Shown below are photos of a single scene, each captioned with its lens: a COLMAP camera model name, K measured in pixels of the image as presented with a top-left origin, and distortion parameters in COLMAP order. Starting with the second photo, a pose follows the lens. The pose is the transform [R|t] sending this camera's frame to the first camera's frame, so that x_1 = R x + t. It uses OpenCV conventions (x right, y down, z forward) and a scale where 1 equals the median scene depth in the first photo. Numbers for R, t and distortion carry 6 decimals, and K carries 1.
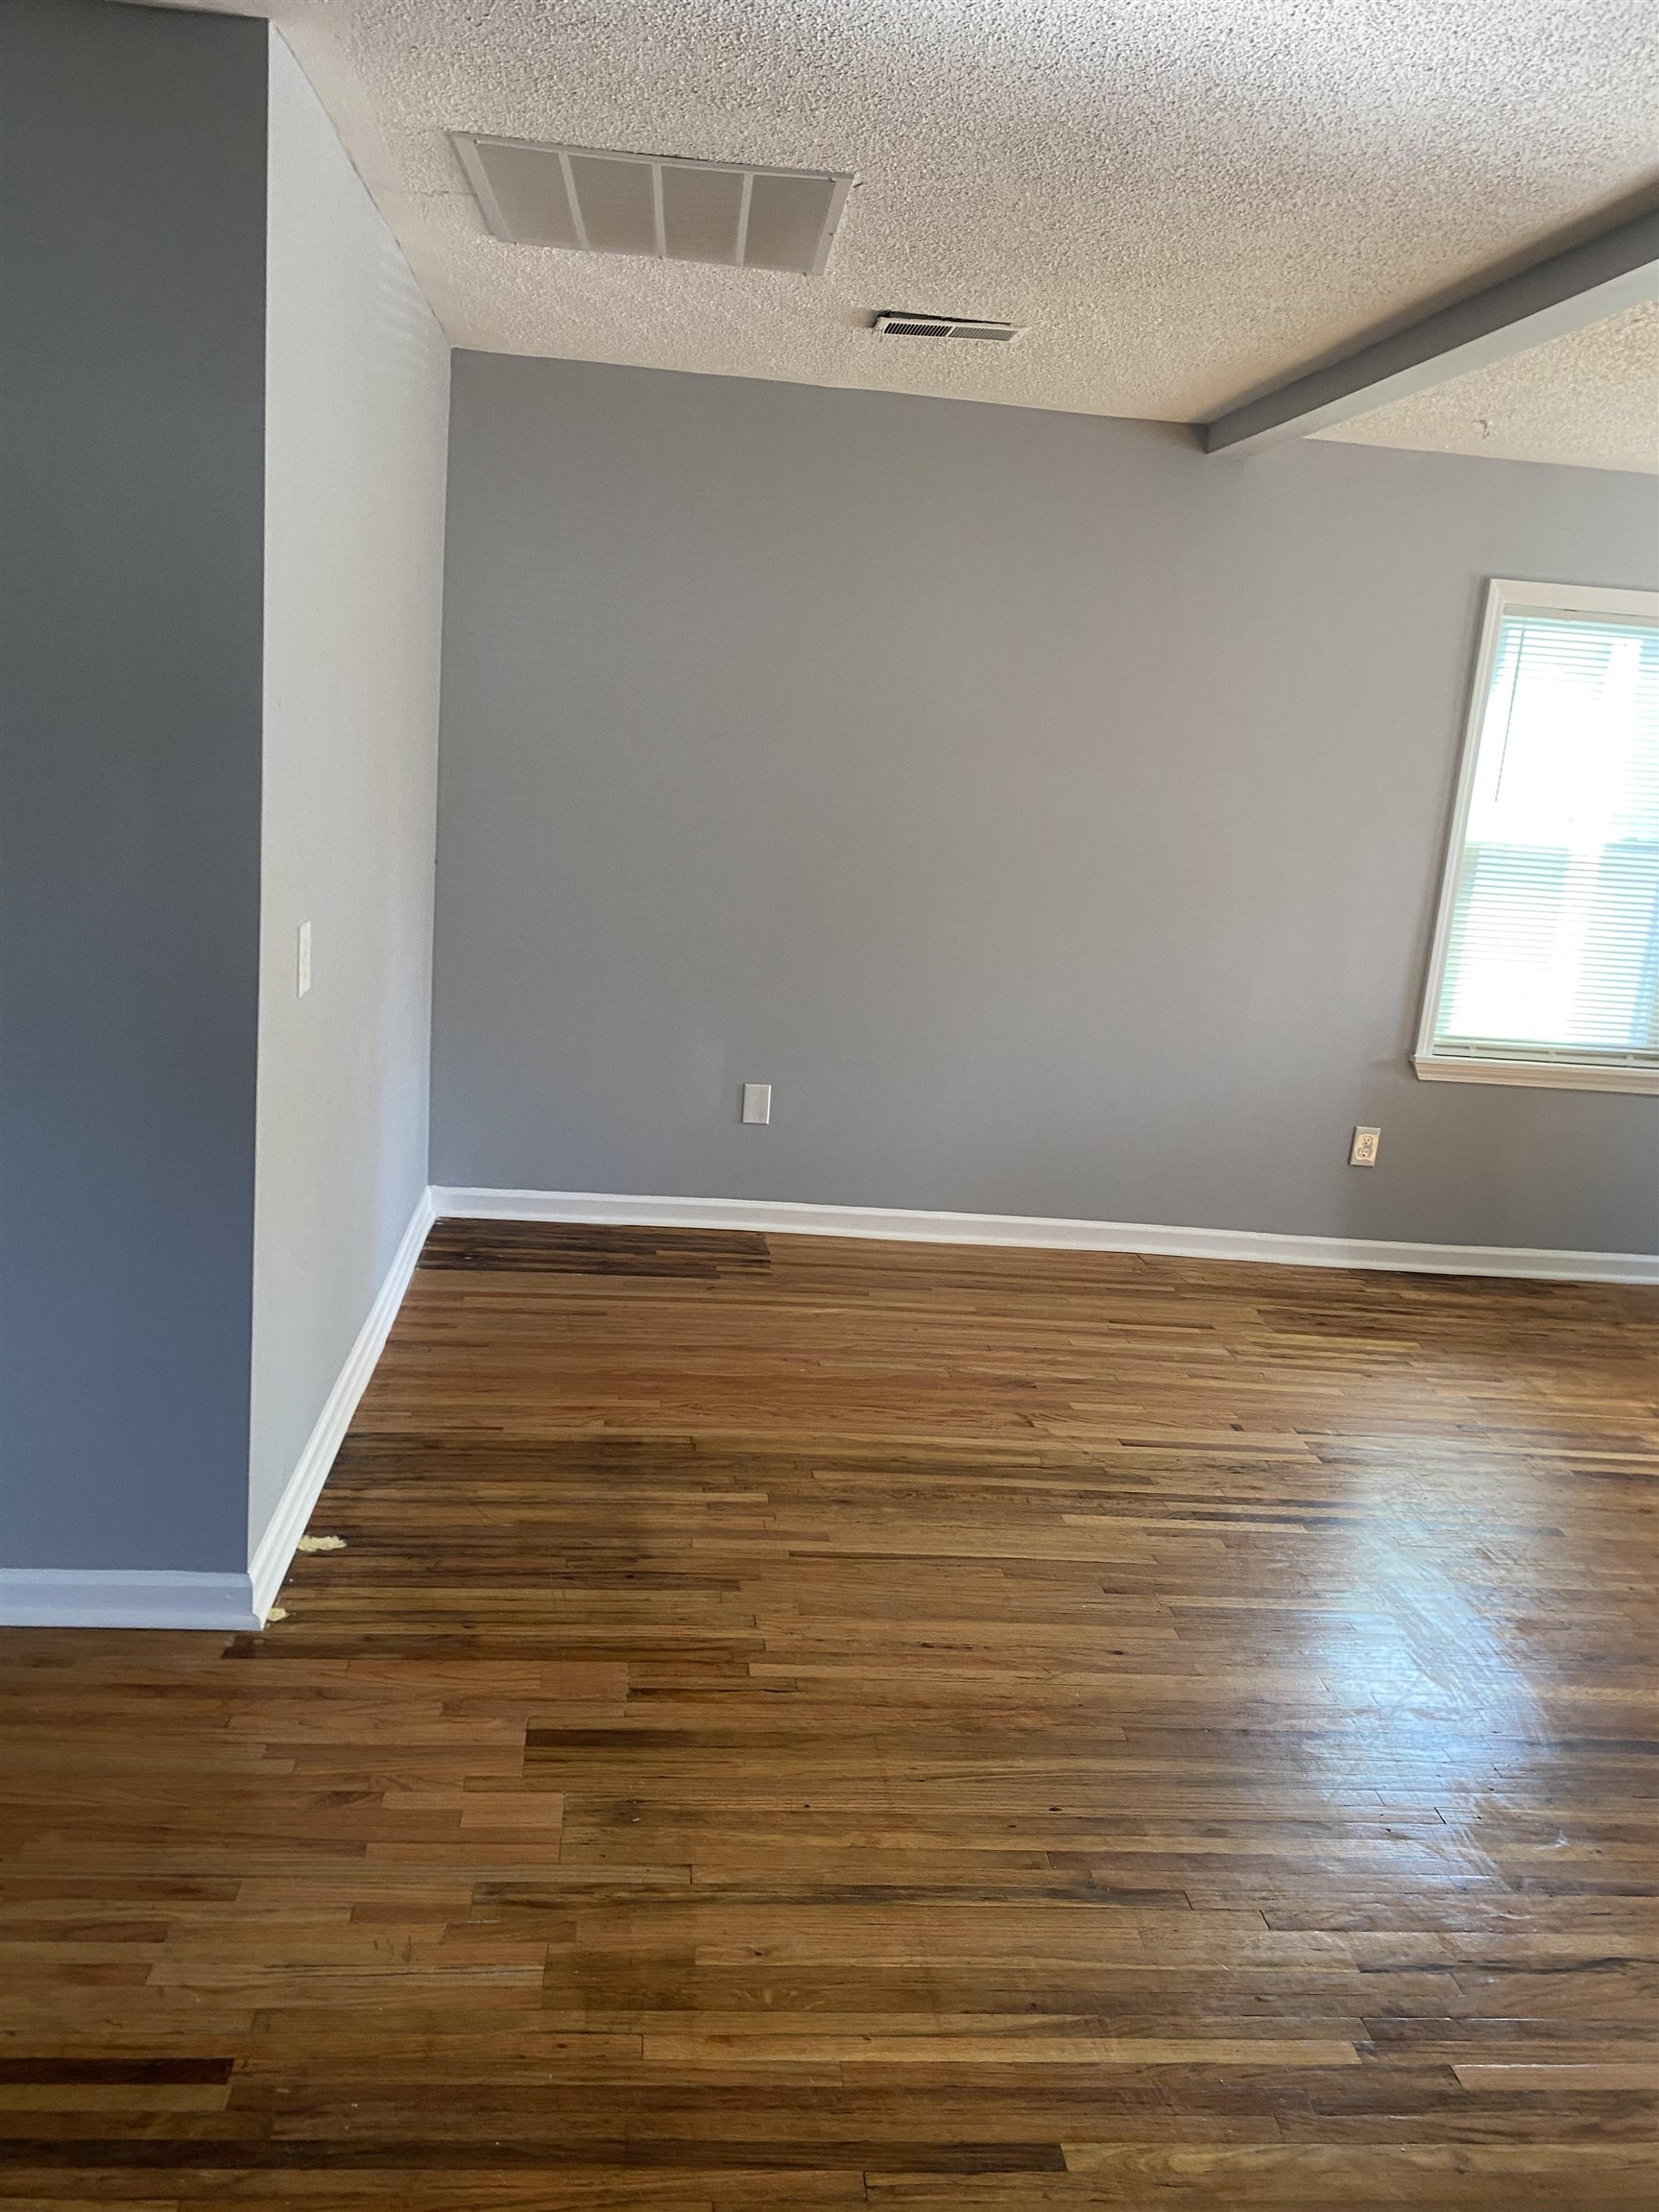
lens RADIAL K [[1687.6, 0, 829.5], [0, 1687.6, 1106.0], [0, 0, 1]] dist [0.001163, 0.003044]
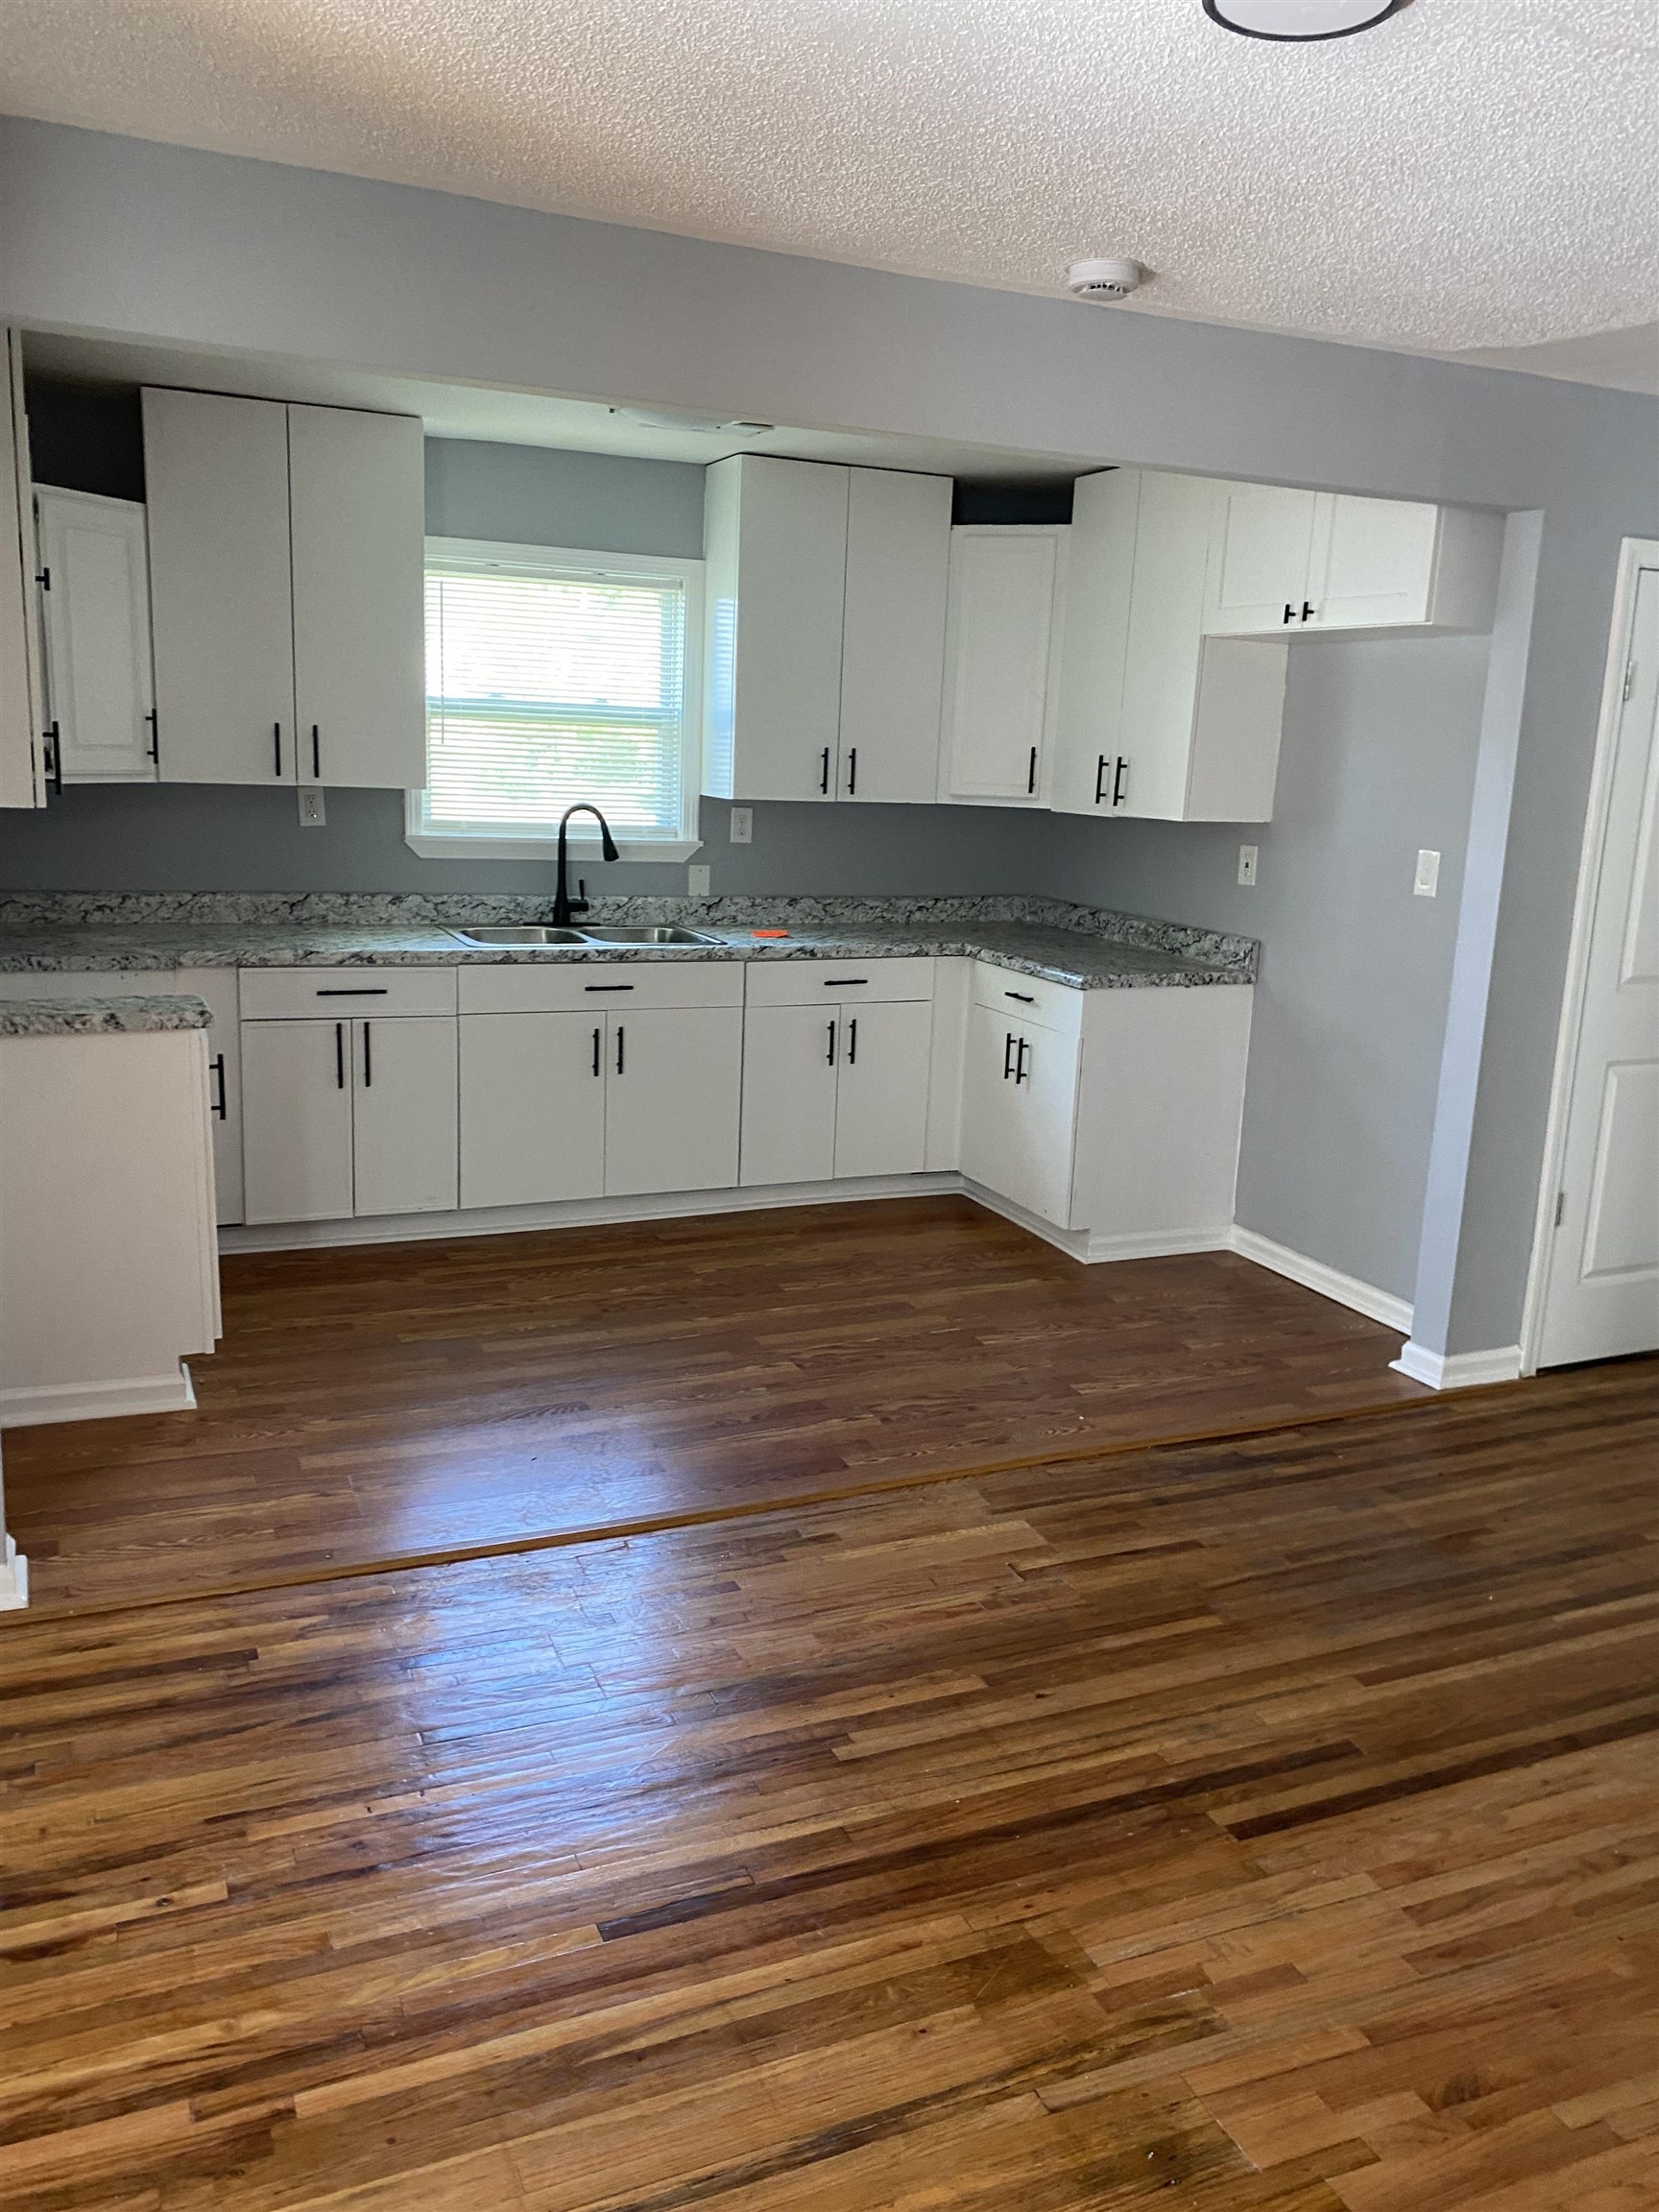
lens RADIAL K [[1687.6, 0, 829.5], [0, 1687.6, 1106.0], [0, 0, 1]] dist [0.001163, 0.003044]
pose [[-0.942989, -0.052027, -0.328731, 0.374930], [-0.187205, 0.899563, 0.394639, -0.371536], [0.275183, 0.433681, -0.858018, 1.667789]]
